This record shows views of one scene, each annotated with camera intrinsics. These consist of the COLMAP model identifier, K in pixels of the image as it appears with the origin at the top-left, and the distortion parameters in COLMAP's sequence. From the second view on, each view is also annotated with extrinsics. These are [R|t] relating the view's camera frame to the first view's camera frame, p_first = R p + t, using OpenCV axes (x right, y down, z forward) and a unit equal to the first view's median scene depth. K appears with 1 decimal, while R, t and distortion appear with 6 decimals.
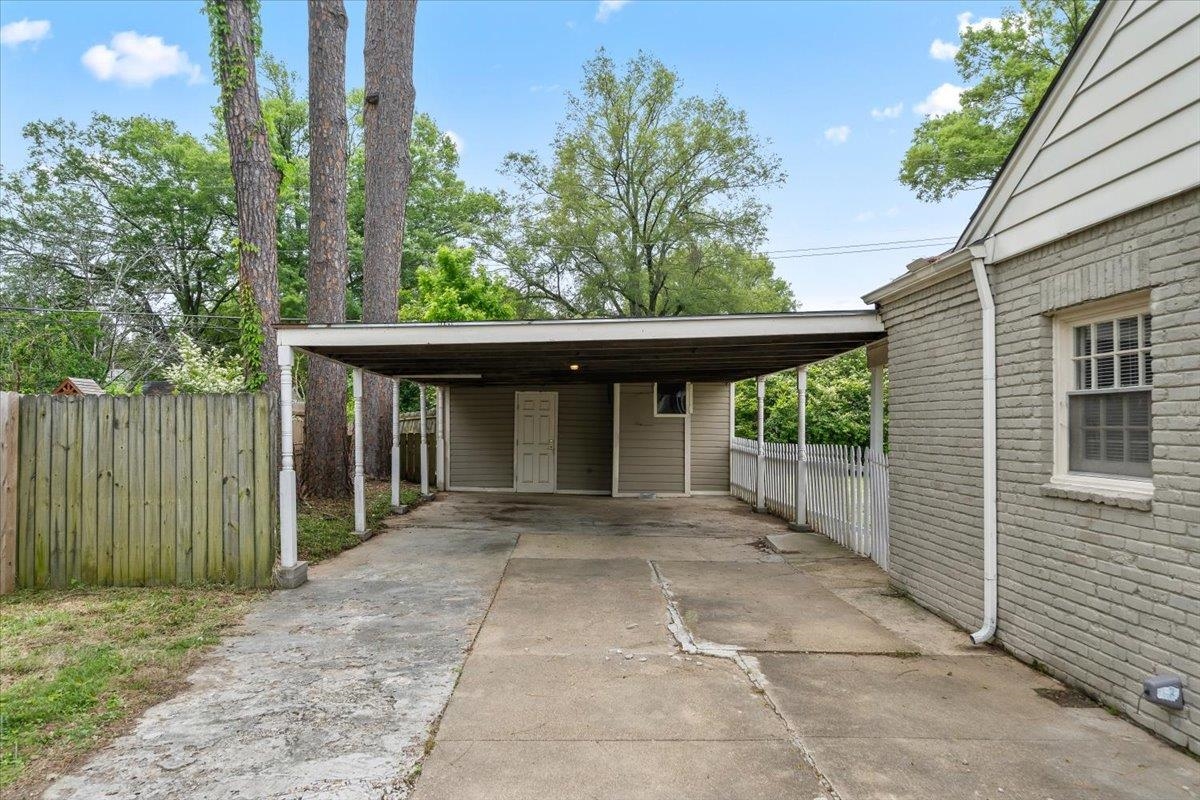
lens RADIAL K [[757.1, 0, 600.0], [0, 757.1, 400.0], [0, 0, 1]] dist [-0.001218, -0.000386]
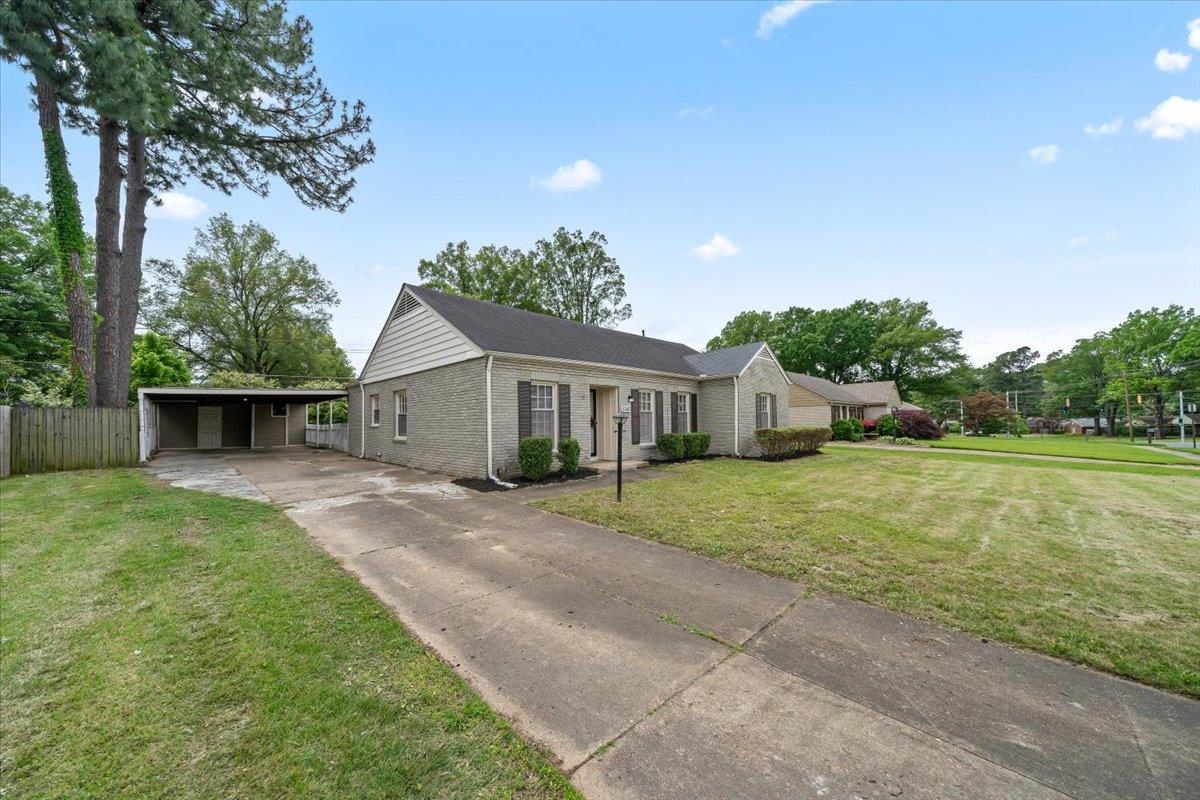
lens RADIAL K [[435.2, 0, 588.7], [0, 435.2, 414.4], [0, 0, 1]] dist [-0.001574, 0.000003]
pose [[0.739028, 0.001168, 0.673674, -0.067166], [-0.005880, 0.999972, 0.004717, 0.000190], [-0.673649, -0.007447, 0.739014, -0.434527]]
